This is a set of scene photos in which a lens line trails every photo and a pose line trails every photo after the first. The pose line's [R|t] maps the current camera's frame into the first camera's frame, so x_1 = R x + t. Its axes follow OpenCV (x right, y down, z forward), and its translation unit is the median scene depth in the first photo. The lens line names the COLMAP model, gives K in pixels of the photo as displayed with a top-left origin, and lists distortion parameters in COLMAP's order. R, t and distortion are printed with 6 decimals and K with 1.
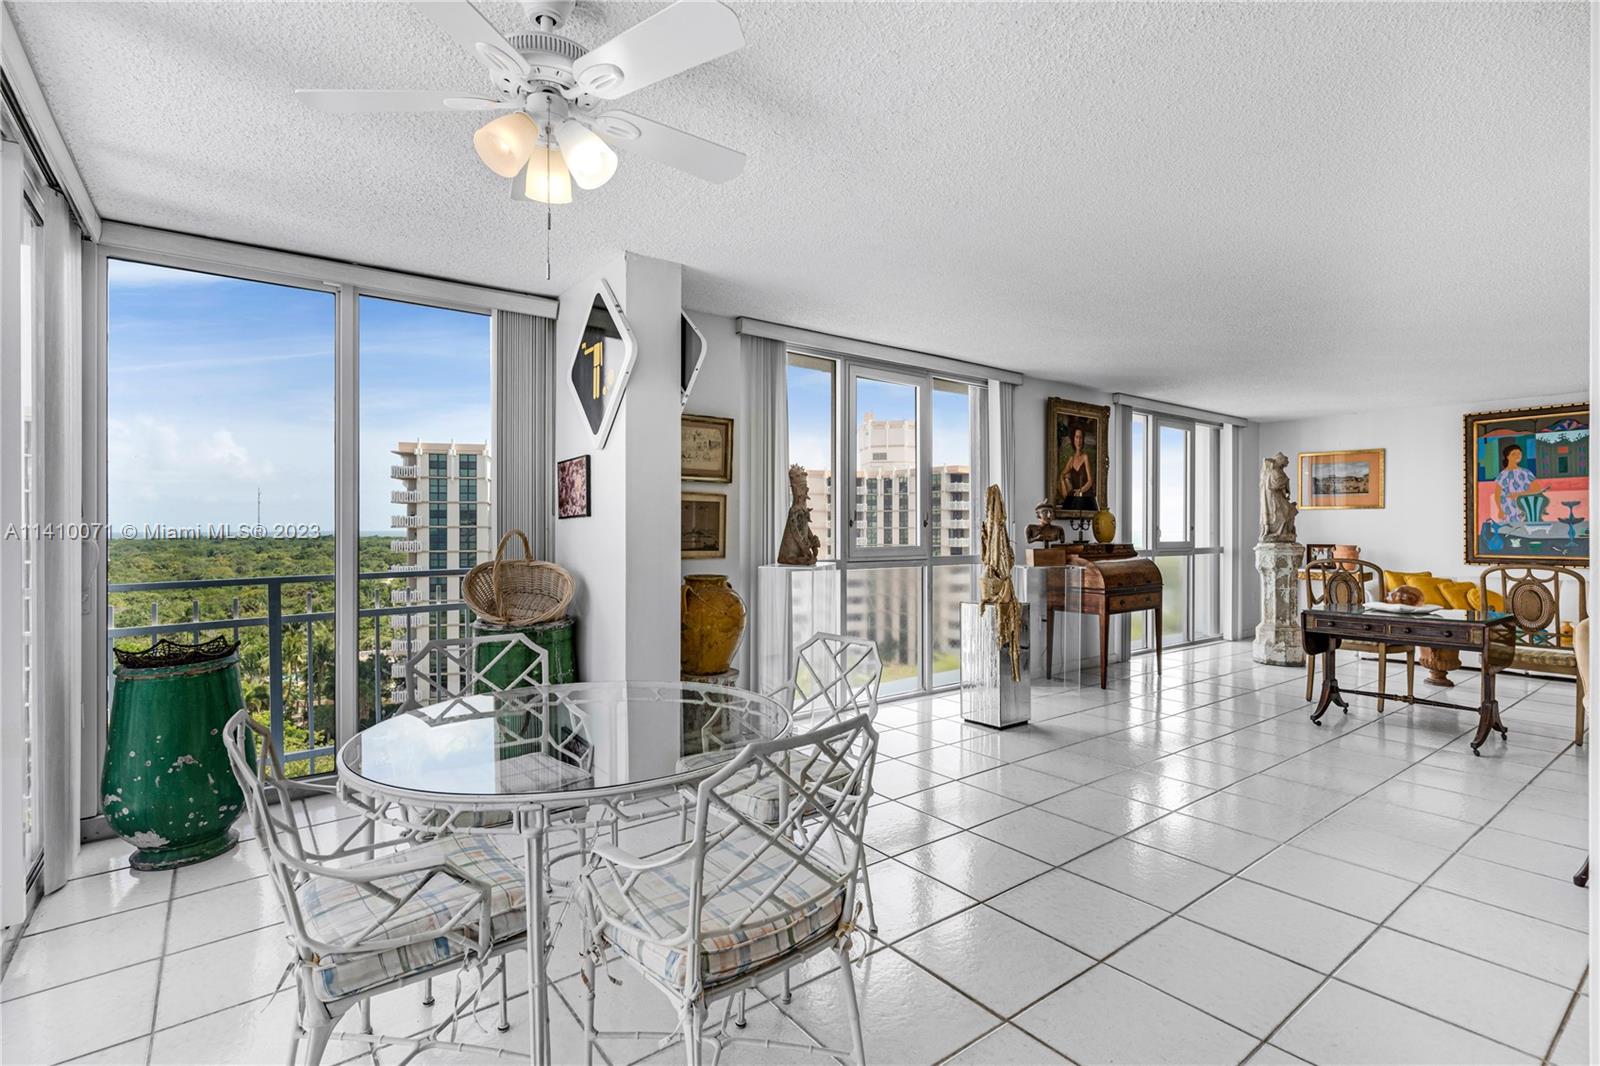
lens RADIAL K [[762.4, 0, 788.5], [0, 762.4, 529.5], [0, 0, 1]] dist [-0.002768, 0.001011]
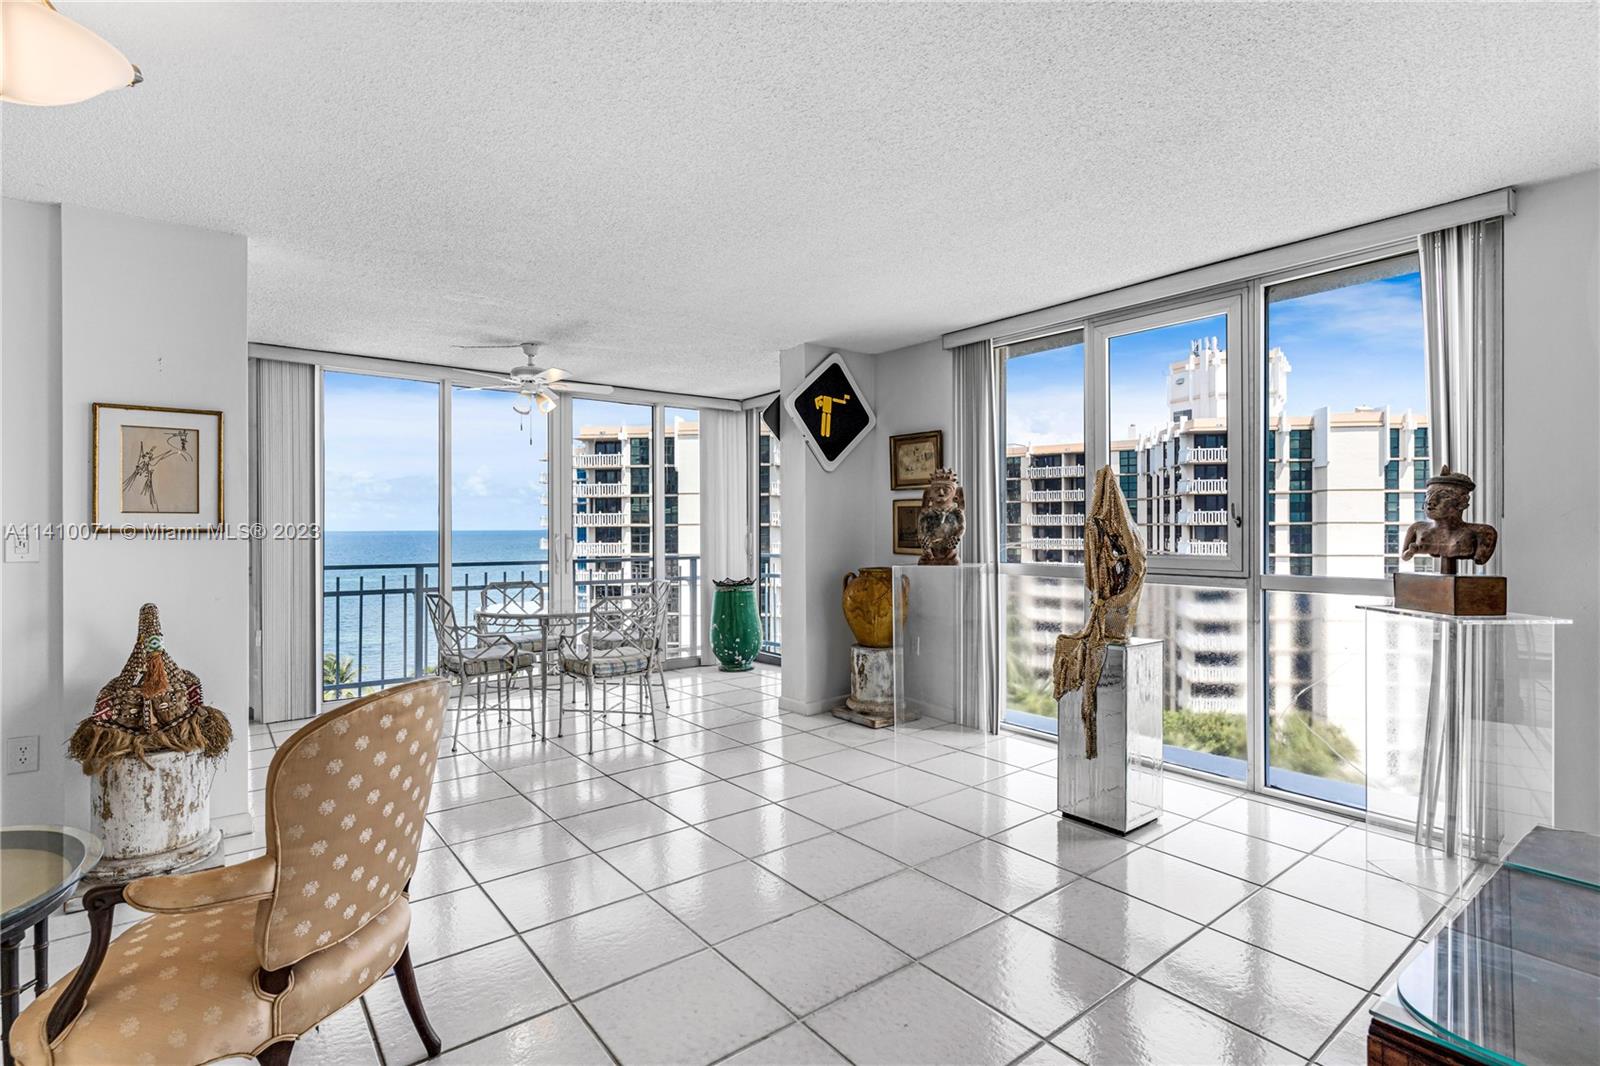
lens RADIAL K [[762.4, 0, 805.5], [0, 762.4, 525.8], [0, 0, 1]] dist [-0.002768, 0.001011]
pose [[0.017444, -0.002123, -0.999846, 0.648220], [0.001940, 0.999996, -0.002090, -0.002900], [0.999846, -0.001903, 0.017448, 0.495478]]
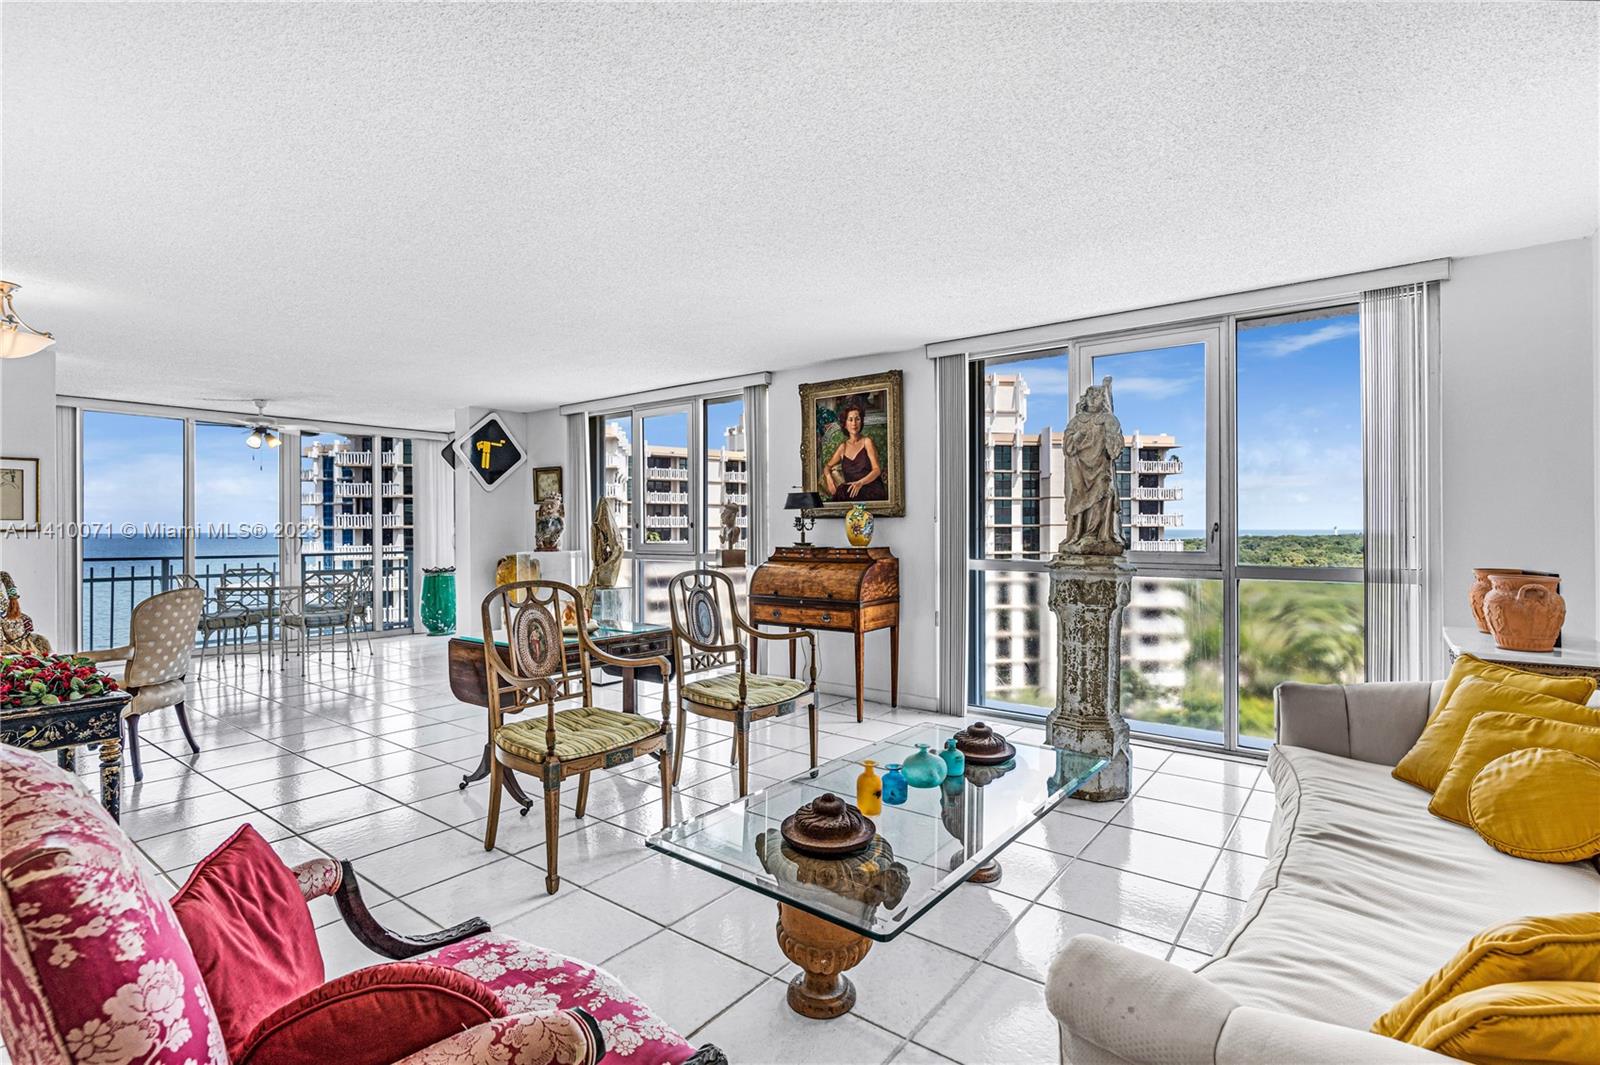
lens RADIAL K [[762.4, 0, 804.2], [0, 762.4, 529.5], [0, 0, 1]] dist [-0.002768, 0.001011]
pose [[0.263958, 0.000498, -0.964534, 1.094619], [0.002903, 0.999995, 0.001311, -0.001509], [0.964530, -0.003147, 0.263955, 0.678828]]
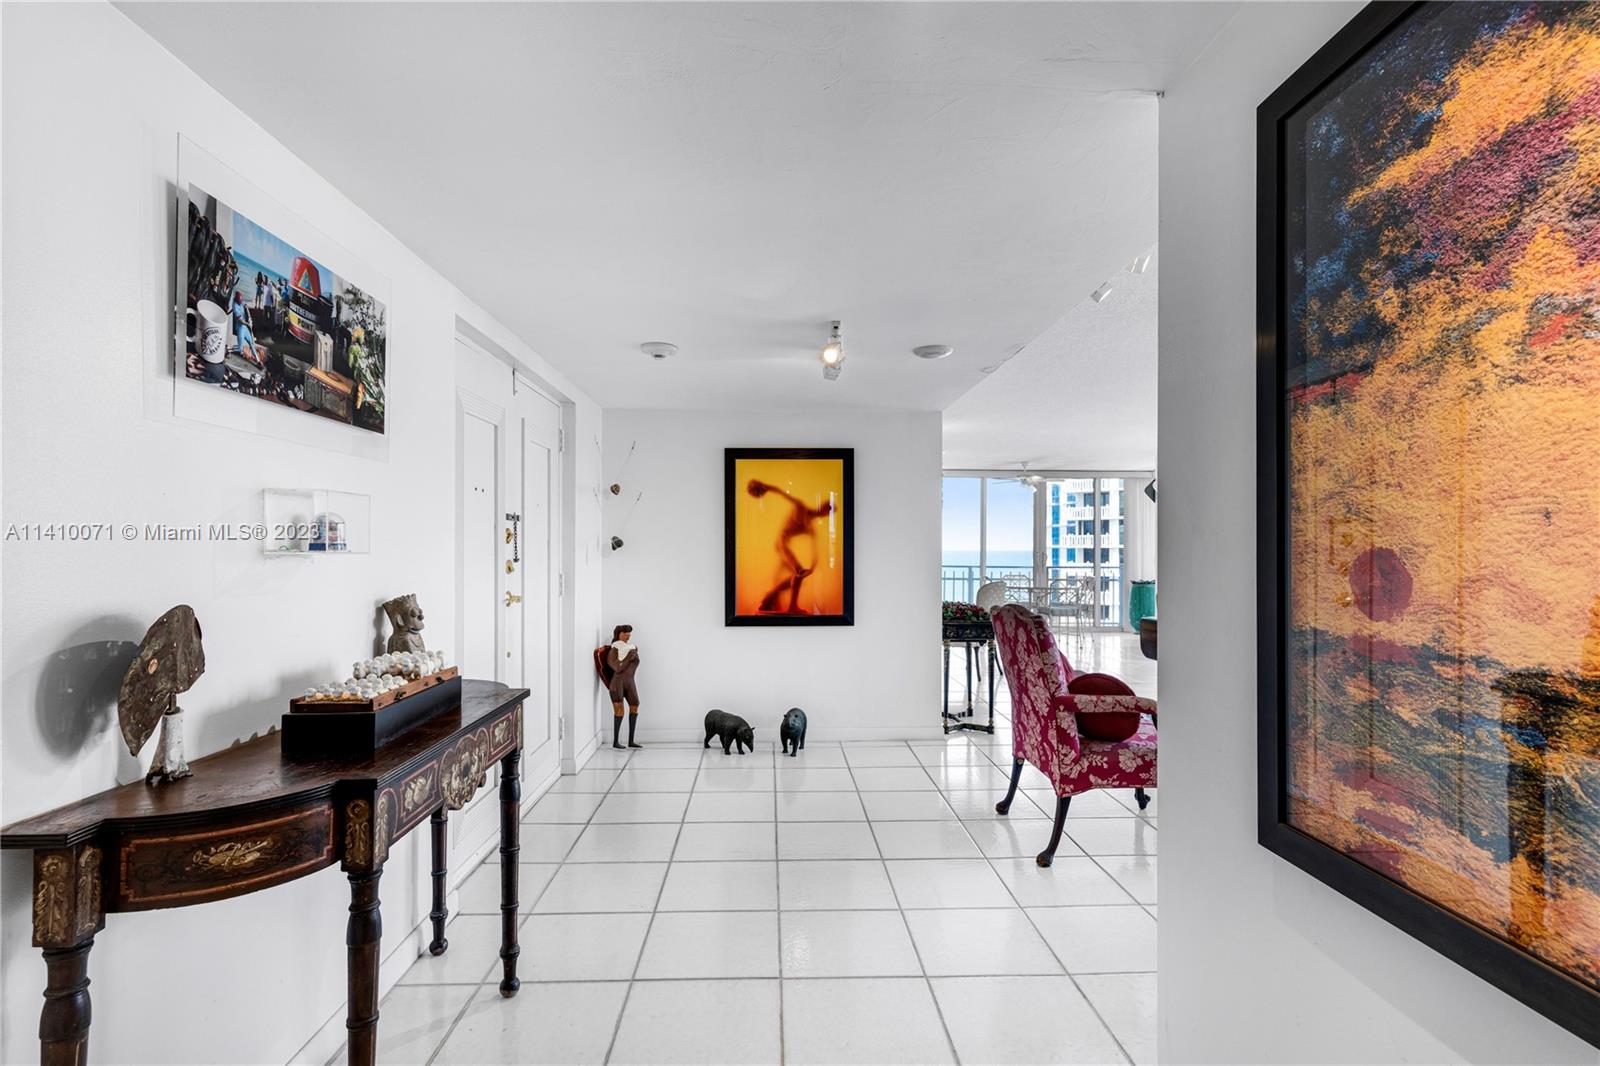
lens RADIAL K [[762.4, 0, 798.5], [0, 762.4, 539.0], [0, 0, 1]] dist [-0.002768, 0.001011]
pose [[-0.577112, -0.012570, -0.816568, 1.423798], [-0.007012, 0.999921, -0.010437, -0.002650], [0.816635, -0.000298, -0.577155, 0.756493]]
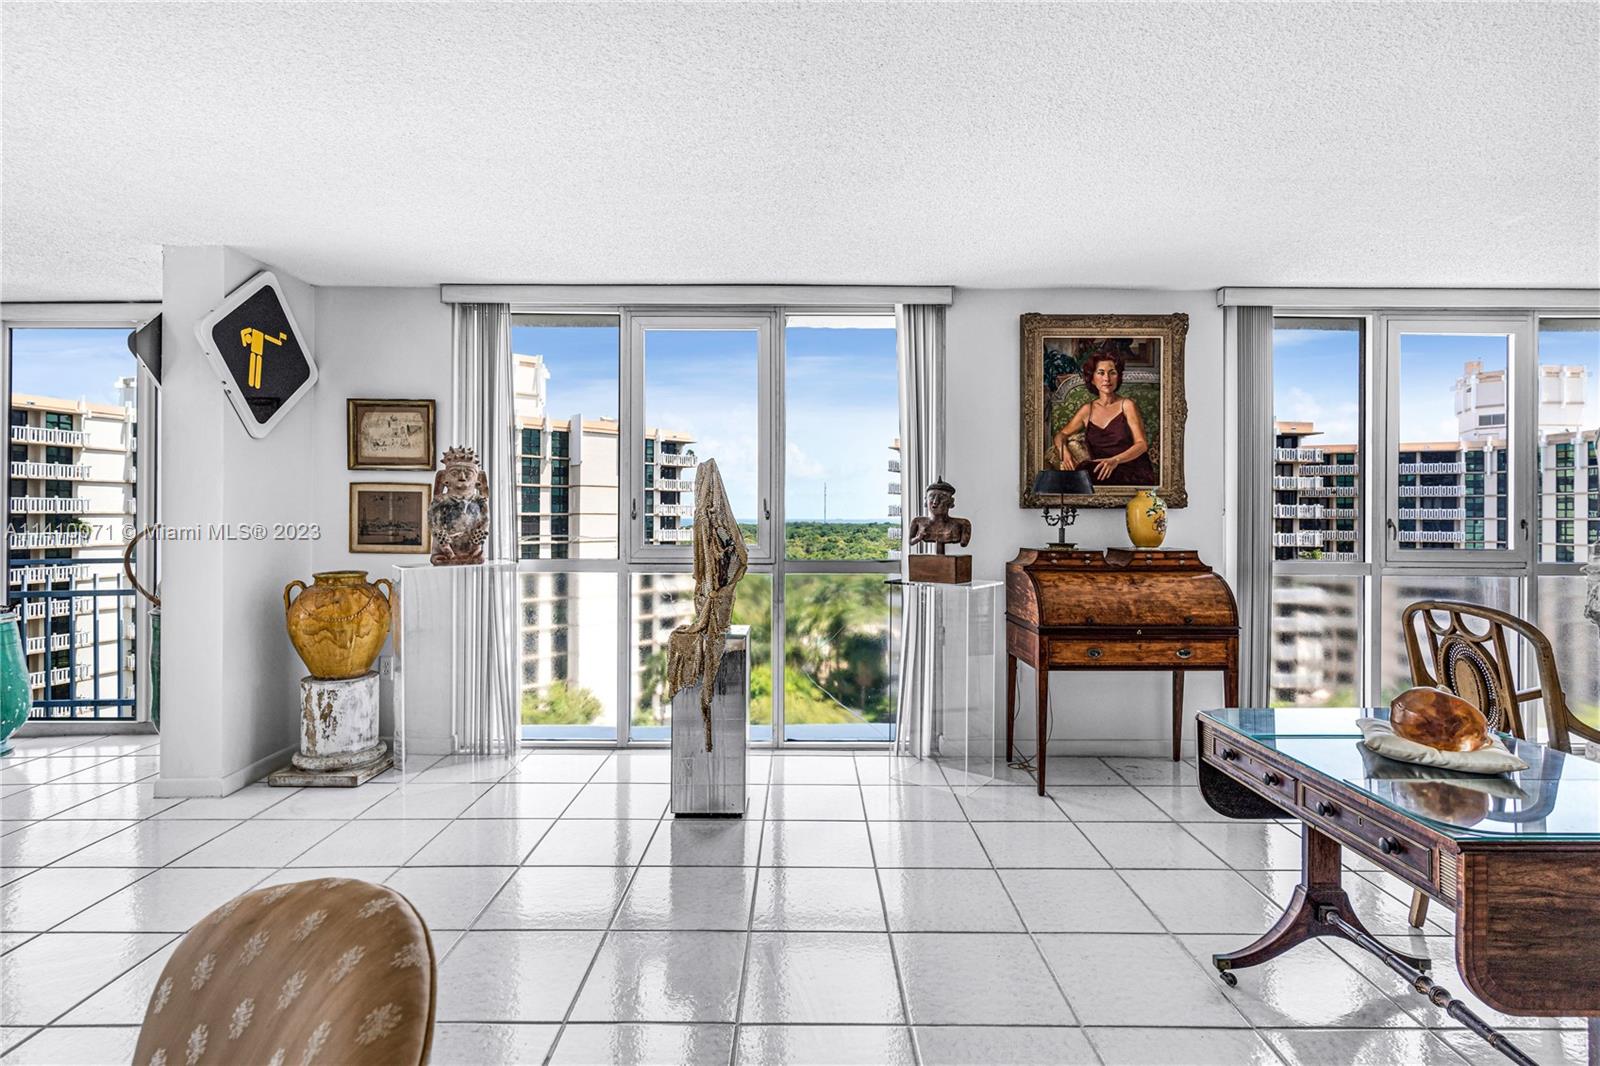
lens RADIAL K [[762.4, 0, 799.2], [0, 762.4, 516.7], [0, 0, 1]] dist [-0.002768, 0.001011]
pose [[0.797319, 0.002541, -0.603553, 0.515920], [-0.003535, 0.999994, -0.000460, -0.004736], [0.603548, 0.002500, 0.797323, 0.343651]]
